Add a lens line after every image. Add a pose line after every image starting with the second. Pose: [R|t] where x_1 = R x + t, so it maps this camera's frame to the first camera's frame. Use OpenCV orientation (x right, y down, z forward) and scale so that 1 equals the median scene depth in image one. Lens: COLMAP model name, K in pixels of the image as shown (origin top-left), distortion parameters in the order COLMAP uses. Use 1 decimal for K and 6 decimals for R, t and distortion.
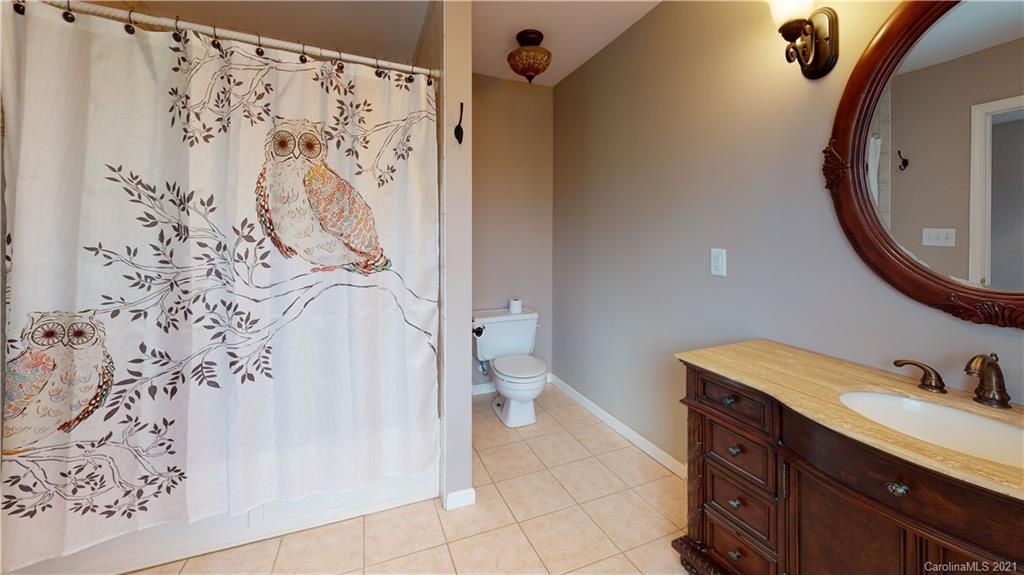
lens RADIAL K [[404.6, 0, 512.0], [0, 404.6, 287.5], [0, 0, 1]] dist [-0.000821, -0.000082]
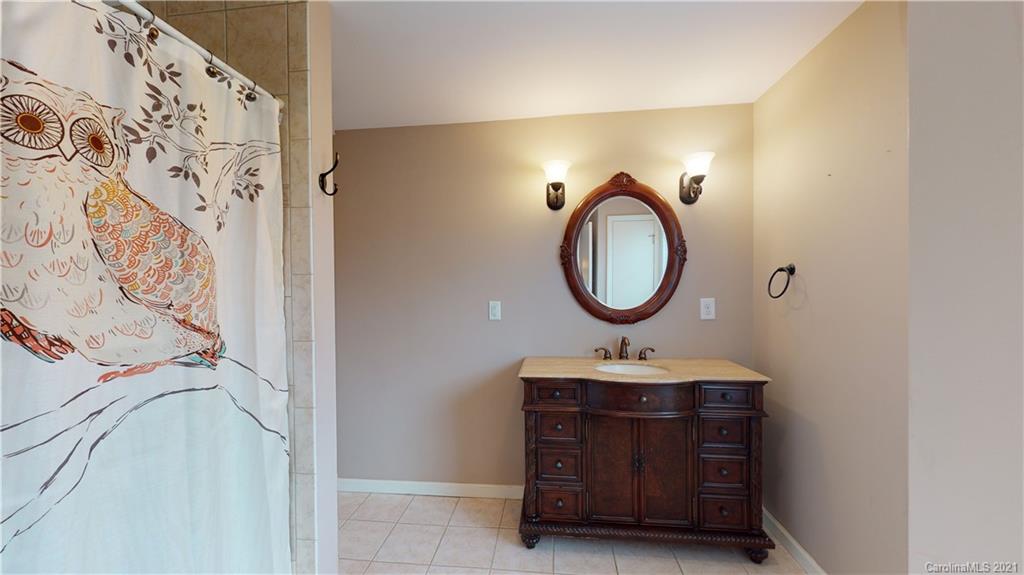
lens RADIAL K [[374.0, 0, 515.2], [0, 374.0, 288.5], [0, 0, 1]] dist [0.000601, 0.000000]
pose [[0.461220, -0.013930, 0.887176, -0.673642], [0.144517, 0.987704, -0.059623, -0.051863], [-0.875437, 0.155711, 0.457562, 0.317571]]
